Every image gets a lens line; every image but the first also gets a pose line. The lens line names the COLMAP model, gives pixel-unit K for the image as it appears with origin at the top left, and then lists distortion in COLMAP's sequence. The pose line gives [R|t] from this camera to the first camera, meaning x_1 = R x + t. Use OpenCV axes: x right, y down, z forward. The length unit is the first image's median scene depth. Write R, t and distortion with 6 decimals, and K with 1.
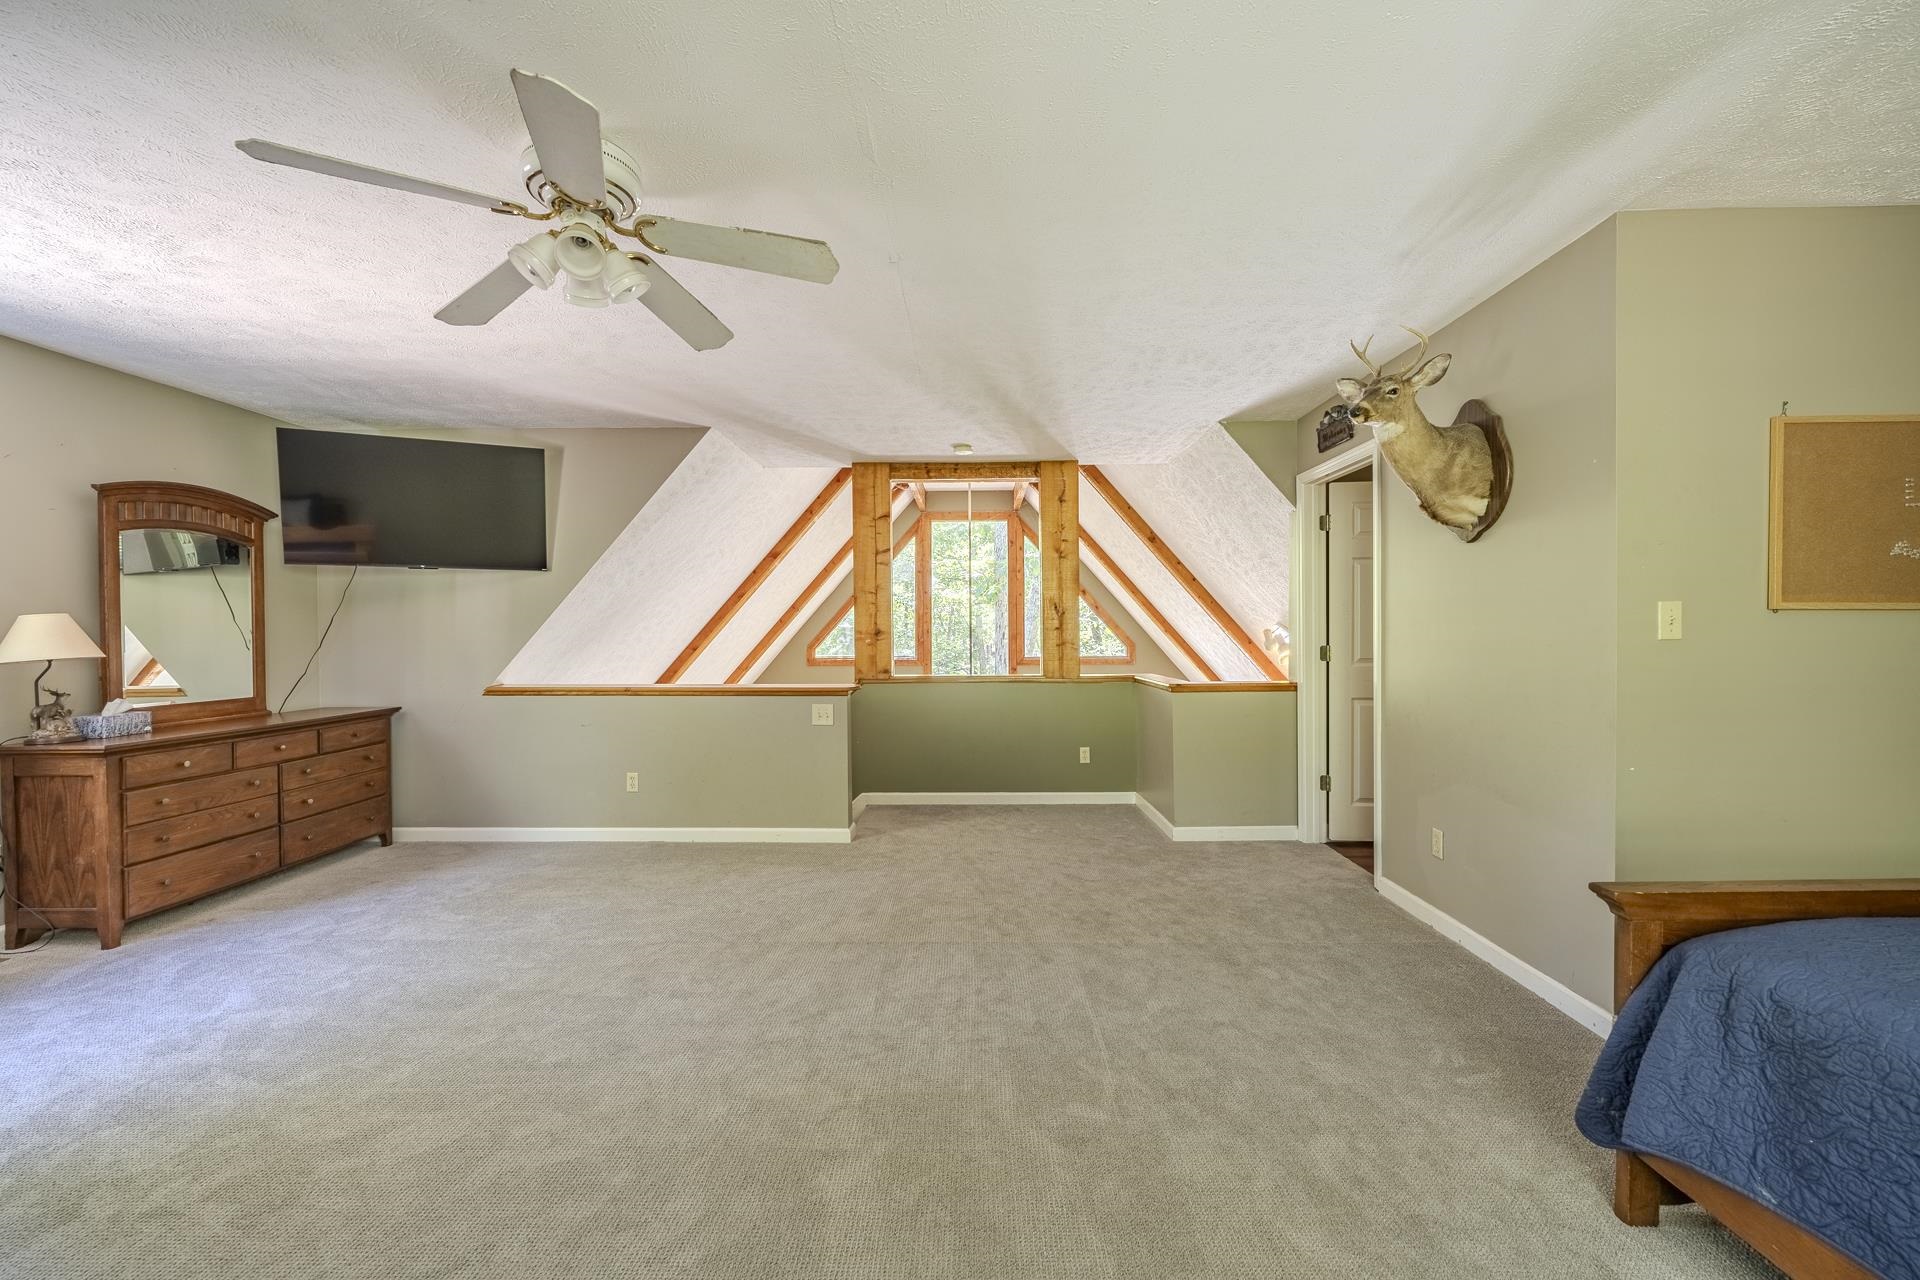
lens RADIAL K [[770.8, 0, 958.6], [0, 770.8, 643.3], [0, 0, 1]] dist [0.000311, -0.000149]
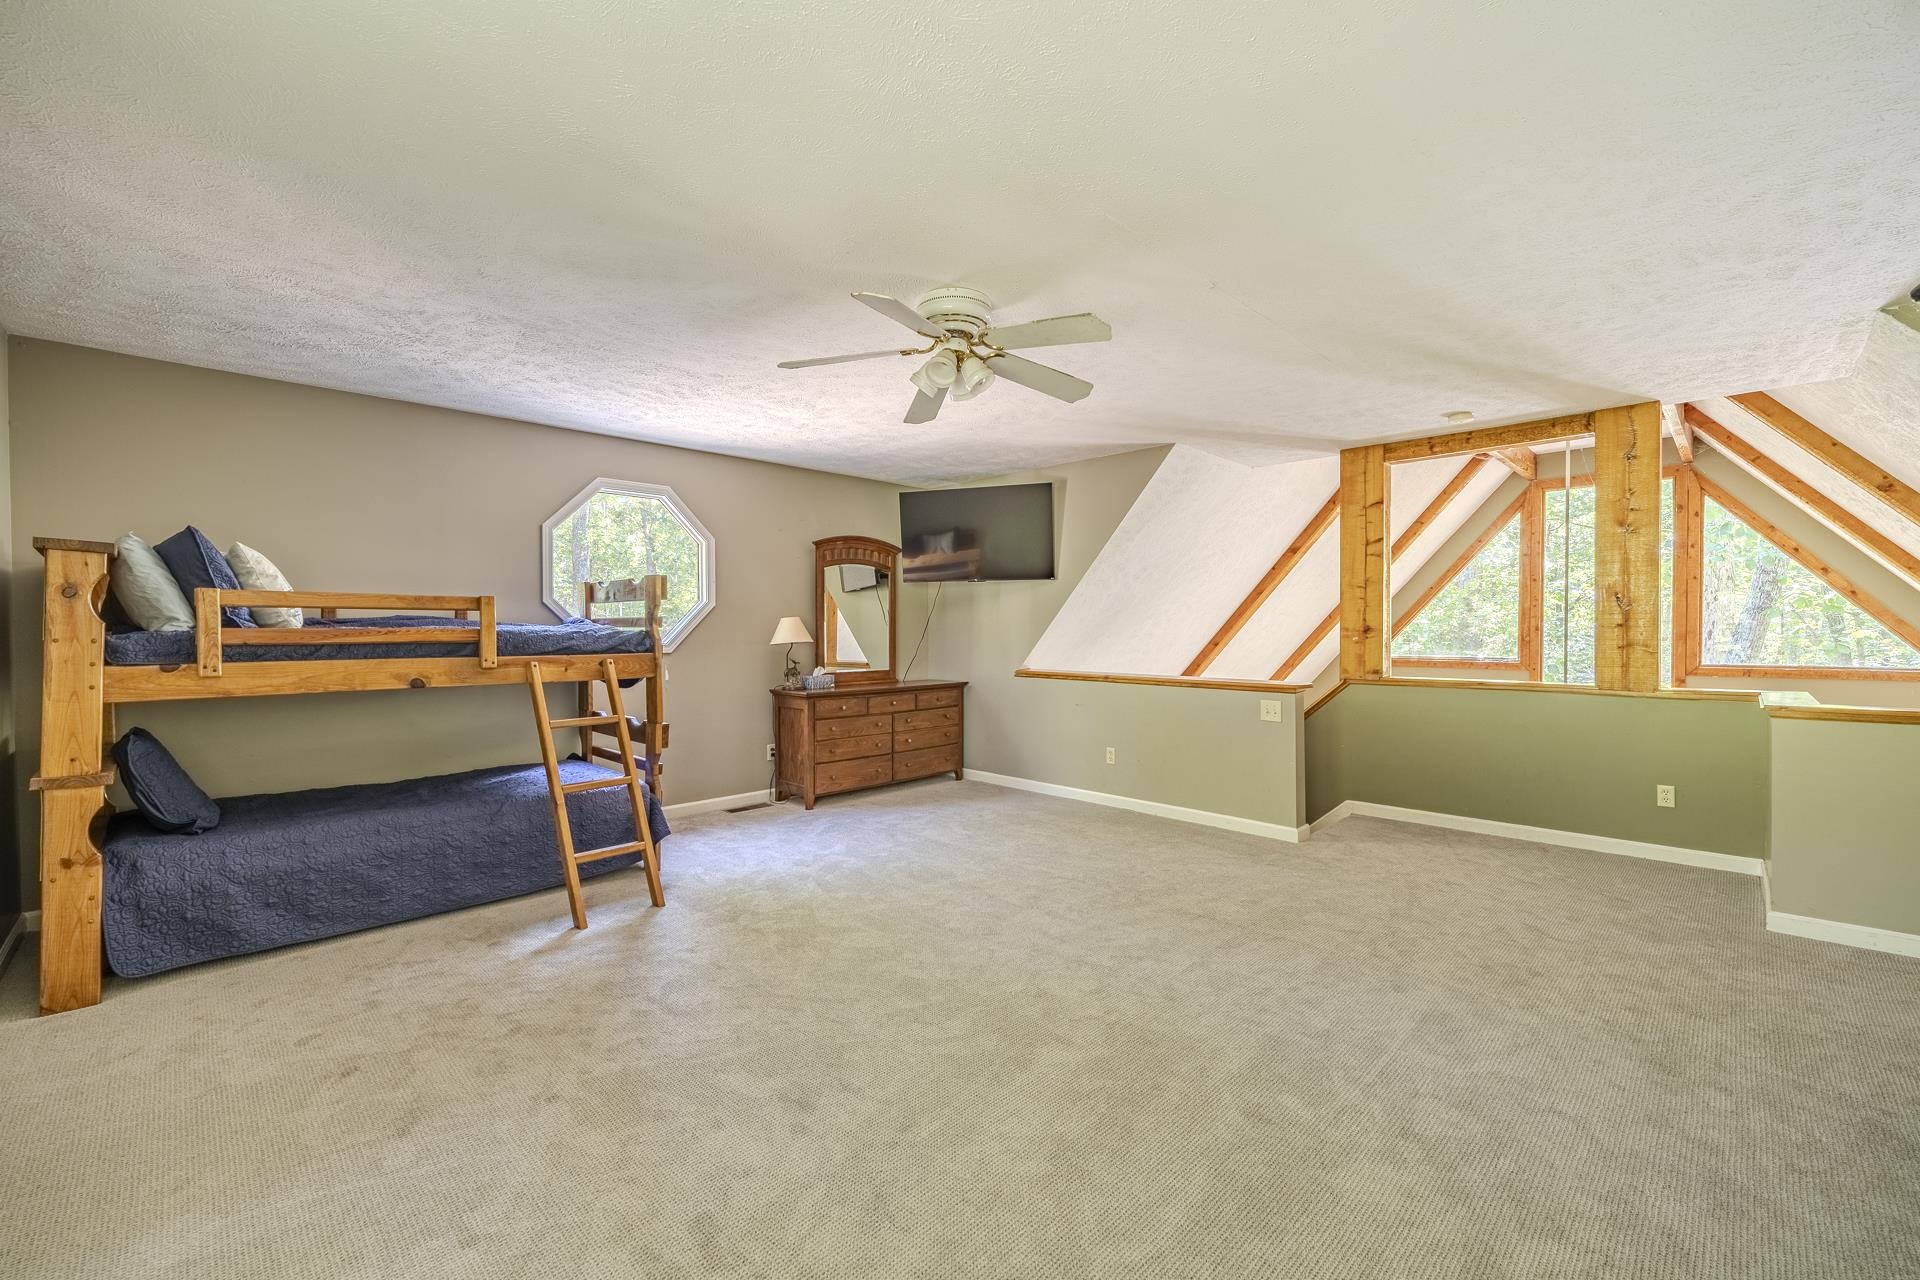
lens RADIAL K [[778.2, 0, 958.1], [0, 778.2, 642.2], [0, 0, 1]] dist [0.000584, -0.000050]
pose [[0.718953, 0.015778, -0.694880, 0.289610], [-0.013306, 0.999872, 0.008935, -0.001137], [0.694931, 0.002822, 0.719070, -0.021461]]
